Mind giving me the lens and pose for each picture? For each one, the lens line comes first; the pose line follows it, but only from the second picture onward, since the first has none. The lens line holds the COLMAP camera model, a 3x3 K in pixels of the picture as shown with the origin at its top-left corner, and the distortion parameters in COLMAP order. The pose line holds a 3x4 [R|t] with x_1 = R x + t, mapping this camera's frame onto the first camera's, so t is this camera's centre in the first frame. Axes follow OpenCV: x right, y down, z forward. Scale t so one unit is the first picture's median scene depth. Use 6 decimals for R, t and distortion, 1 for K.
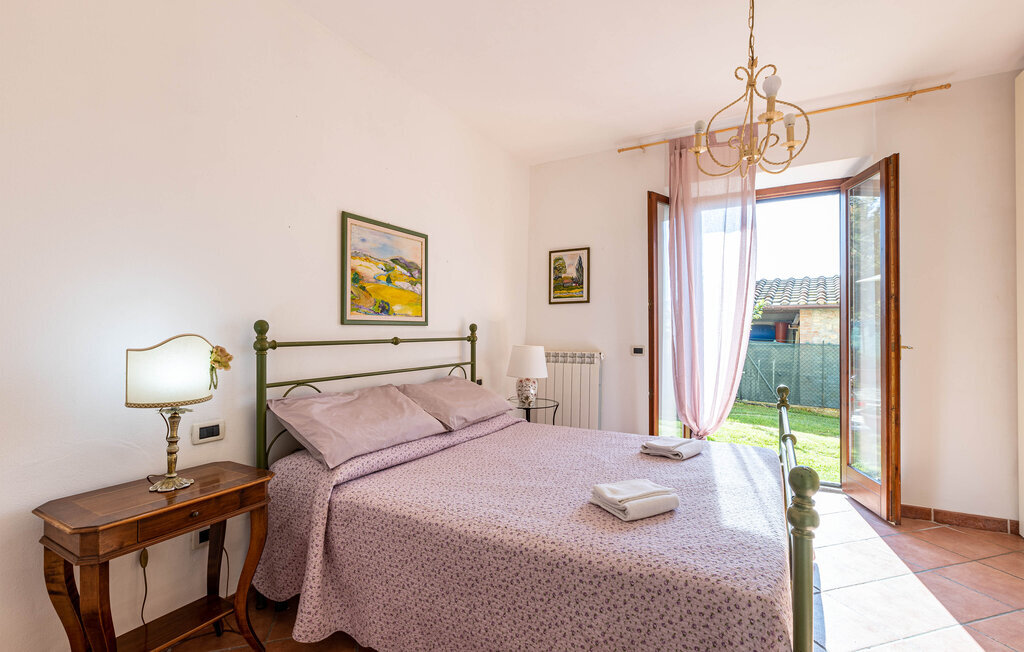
lens RADIAL K [[456.5, 0, 506.8], [0, 456.5, 320.5], [0, 0, 1]] dist [0.000788, 0.000747]
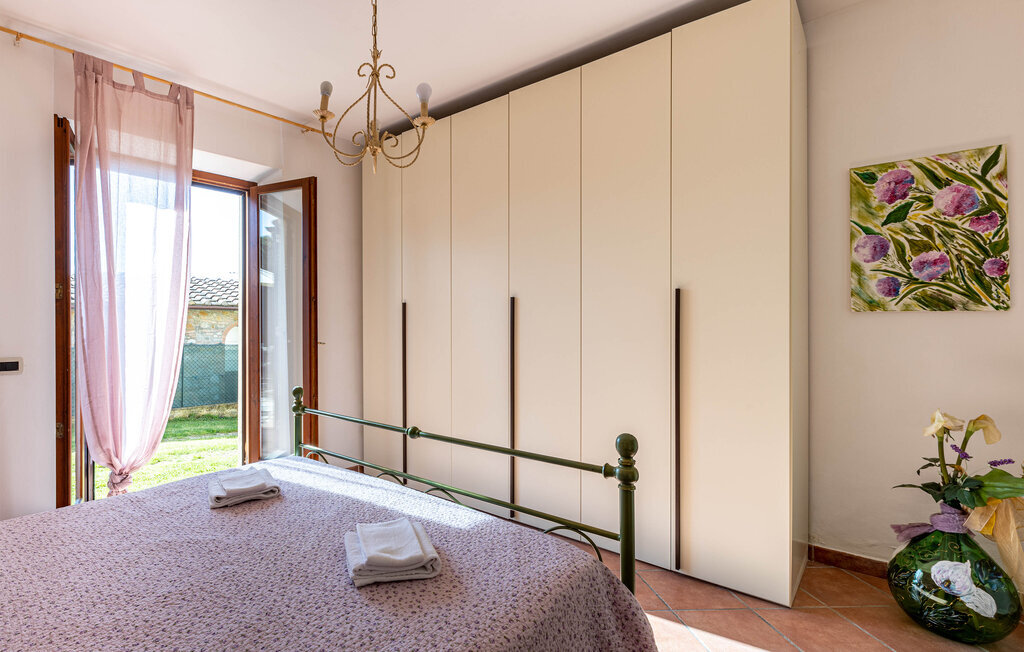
lens RADIAL K [[456.5, 0, 509.7], [0, 456.5, 332.3], [0, 0, 1]] dist [0.000788, 0.000747]
pose [[0.263367, -0.021139, 0.964464, -0.151915], [-0.006038, 0.999704, 0.023560, -0.001070], [-0.964677, -0.012028, 0.263161, 0.222508]]
